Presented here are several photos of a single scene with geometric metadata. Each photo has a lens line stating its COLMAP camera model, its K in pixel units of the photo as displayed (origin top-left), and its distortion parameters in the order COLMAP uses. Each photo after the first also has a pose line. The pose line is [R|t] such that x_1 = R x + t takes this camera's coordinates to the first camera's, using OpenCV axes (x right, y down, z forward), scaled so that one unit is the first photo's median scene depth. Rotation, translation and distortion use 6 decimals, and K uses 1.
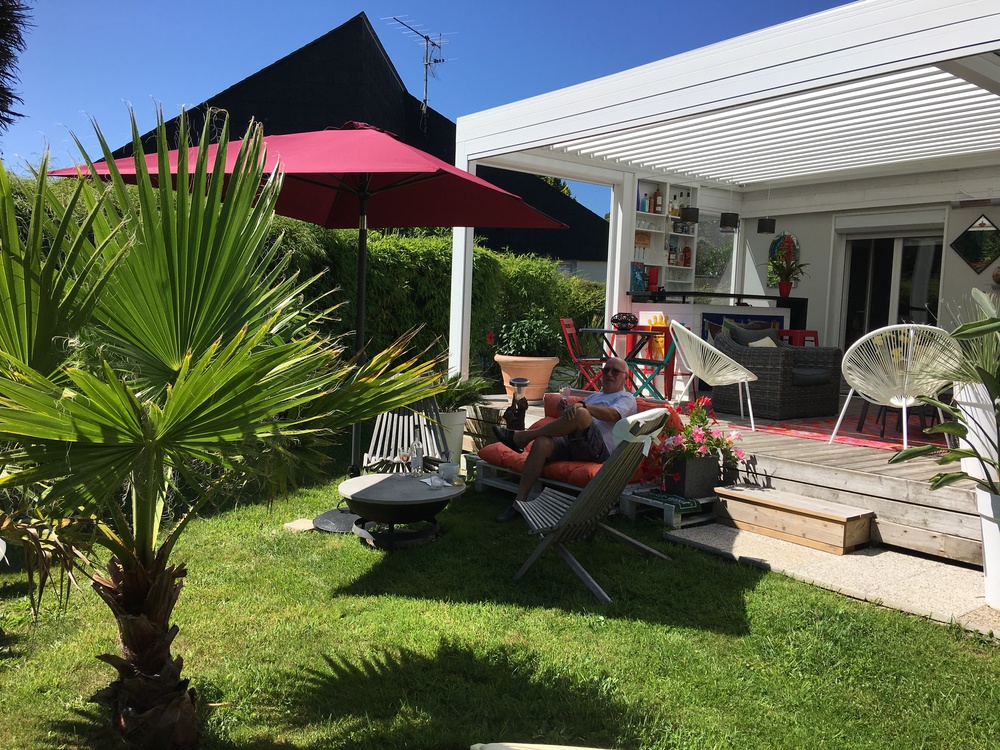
lens RADIAL K [[826.8, 0, 500.0], [0, 826.8, 375.0], [0, 0, 1]] dist [0.009212, -0.004999]
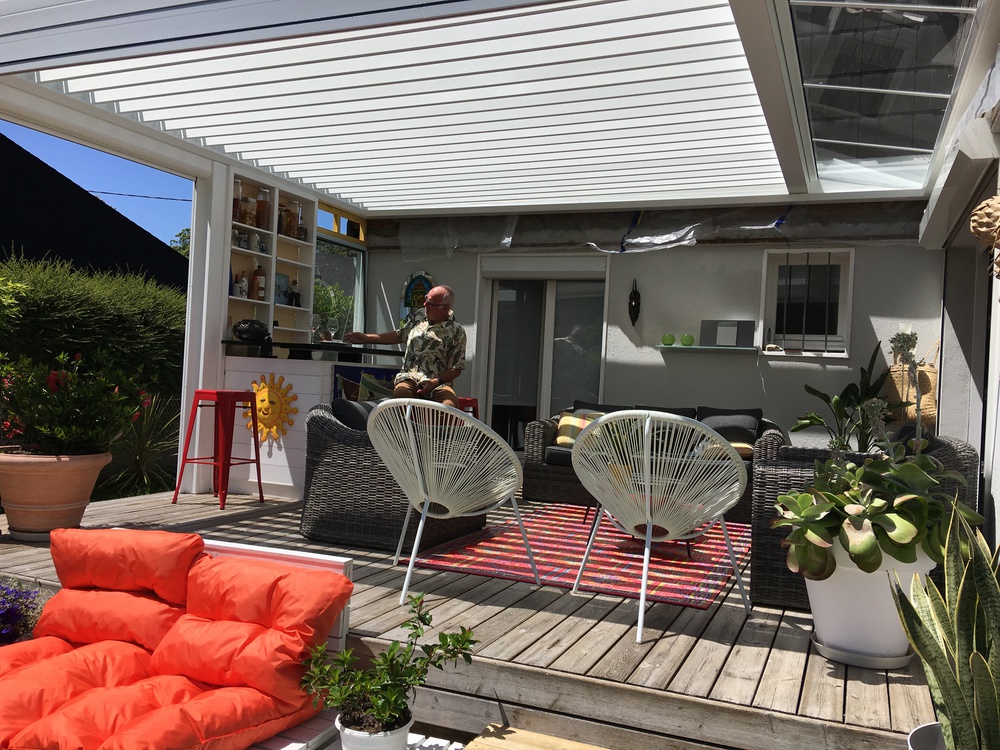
lens RADIAL K [[826.8, 0, 500.0], [0, 826.8, 375.0], [0, 0, 1]] dist [0.009212, -0.004999]
pose [[0.880669, 0.002379, 0.473725, 0.039255], [0.030180, 0.997674, -0.061115, -0.027528], [-0.472769, 0.068119, 0.878549, 0.323328]]
